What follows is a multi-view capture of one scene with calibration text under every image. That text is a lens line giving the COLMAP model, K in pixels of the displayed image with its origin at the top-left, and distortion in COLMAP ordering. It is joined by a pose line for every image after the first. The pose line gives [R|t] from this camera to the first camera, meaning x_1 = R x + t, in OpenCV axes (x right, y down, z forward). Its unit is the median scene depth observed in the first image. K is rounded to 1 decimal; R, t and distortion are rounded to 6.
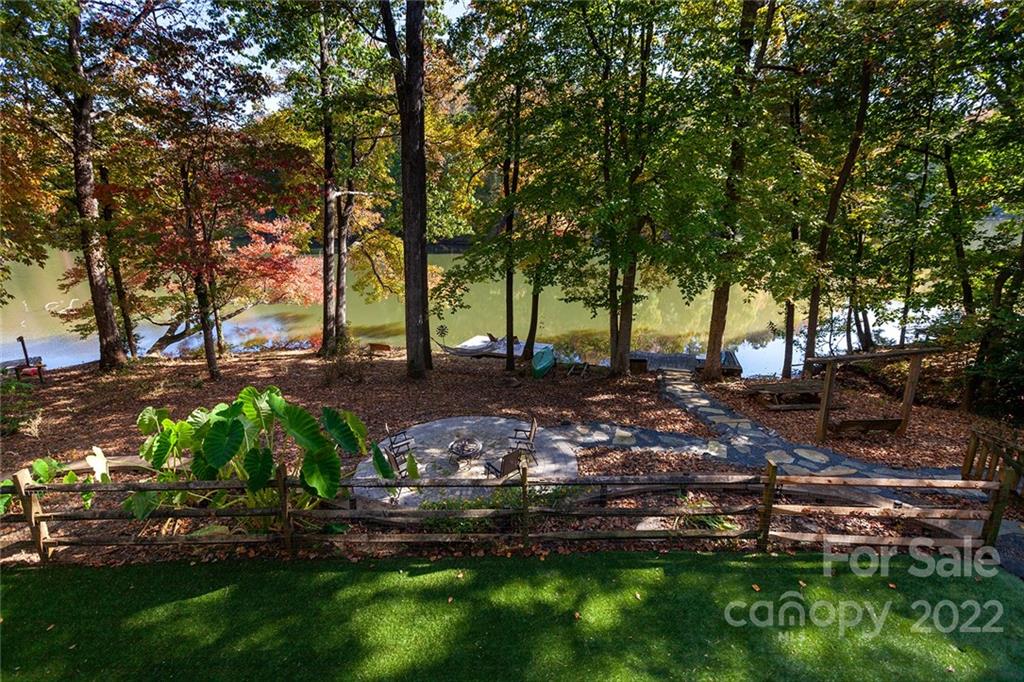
lens RADIAL K [[468.4, 0, 512.5], [0, 468.4, 332.4], [0, 0, 1]] dist [-0.002093, -0.000199]
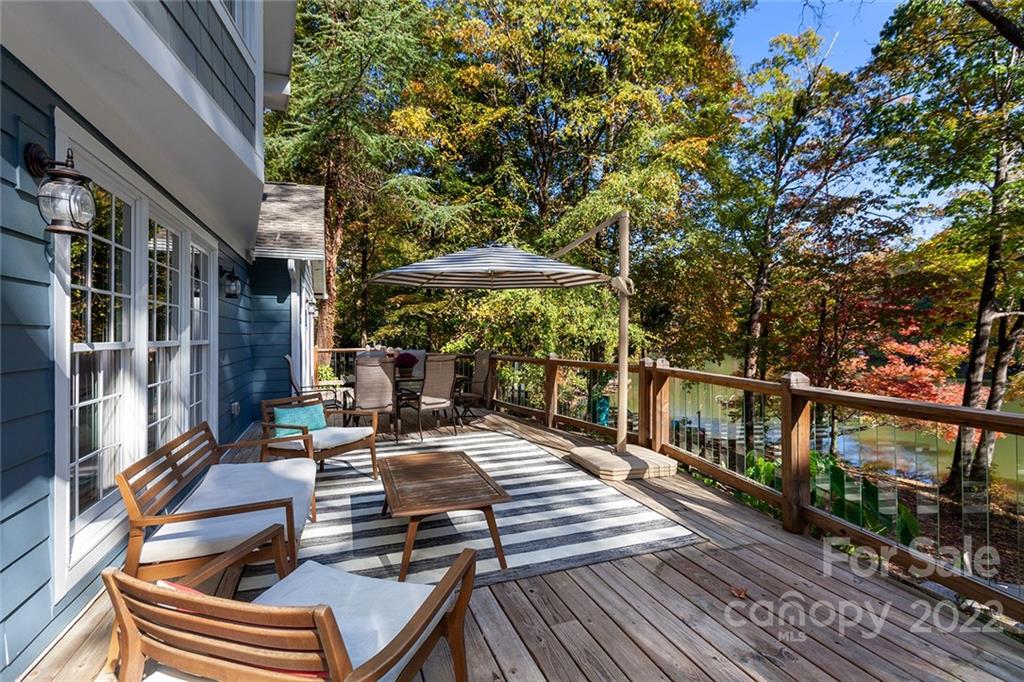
lens RADIAL K [[468.4, 0, 513.6], [0, 468.4, 334.5], [0, 0, 1]] dist [-0.002093, -0.000199]
pose [[0.358350, 0.018754, -0.933399, 0.124507], [-0.244658, 0.966743, -0.074505, 0.026550], [0.900959, 0.255062, 0.351021, -0.119849]]
